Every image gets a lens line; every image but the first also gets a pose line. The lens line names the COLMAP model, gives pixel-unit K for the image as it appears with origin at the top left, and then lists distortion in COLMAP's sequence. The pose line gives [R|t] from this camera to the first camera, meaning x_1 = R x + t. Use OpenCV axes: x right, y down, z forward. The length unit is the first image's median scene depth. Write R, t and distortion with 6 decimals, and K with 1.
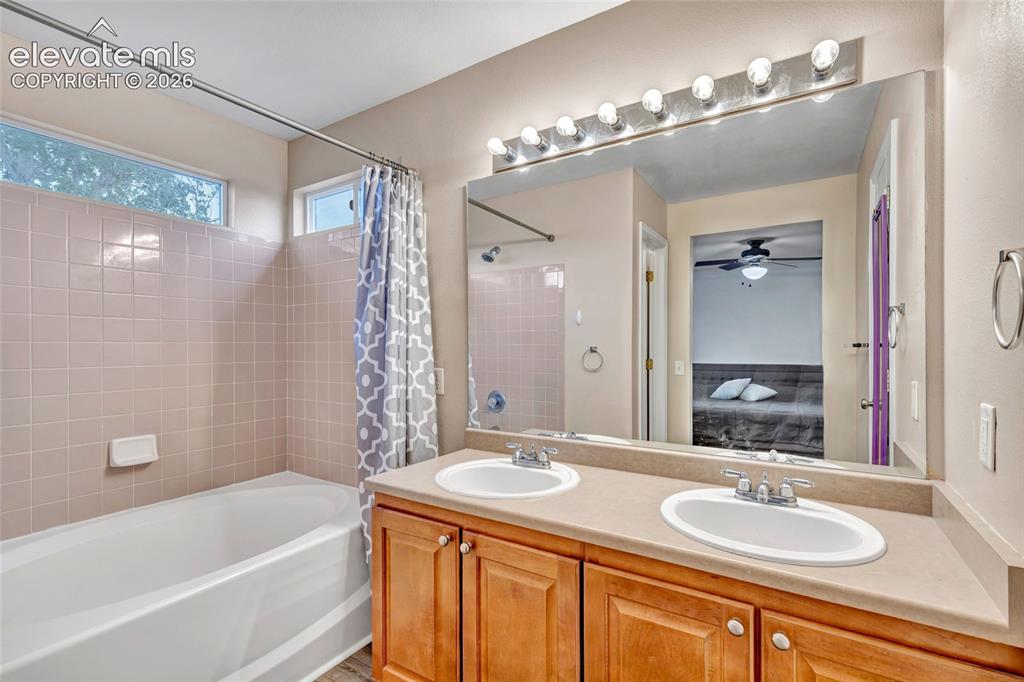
lens RADIAL K [[465.0, 0, 508.2], [0, 465.0, 343.7], [0, 0, 1]] dist [0.002800, -0.000620]
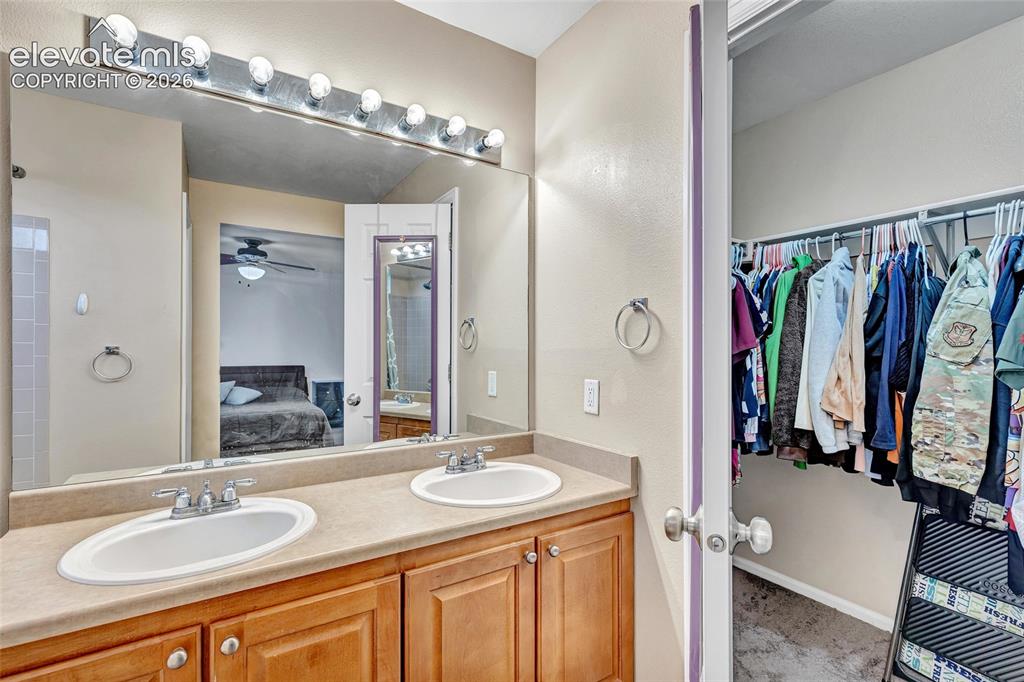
lens RADIAL K [[465.0, 0, 517.5], [0, 465.0, 348.8], [0, 0, 1]] dist [0.002800, -0.000620]
pose [[0.415166, 0.003451, 0.909739, -0.129447], [-0.009622, 0.999954, 0.000598, 0.001550], [-0.909695, -0.009002, 0.415180, 0.084044]]
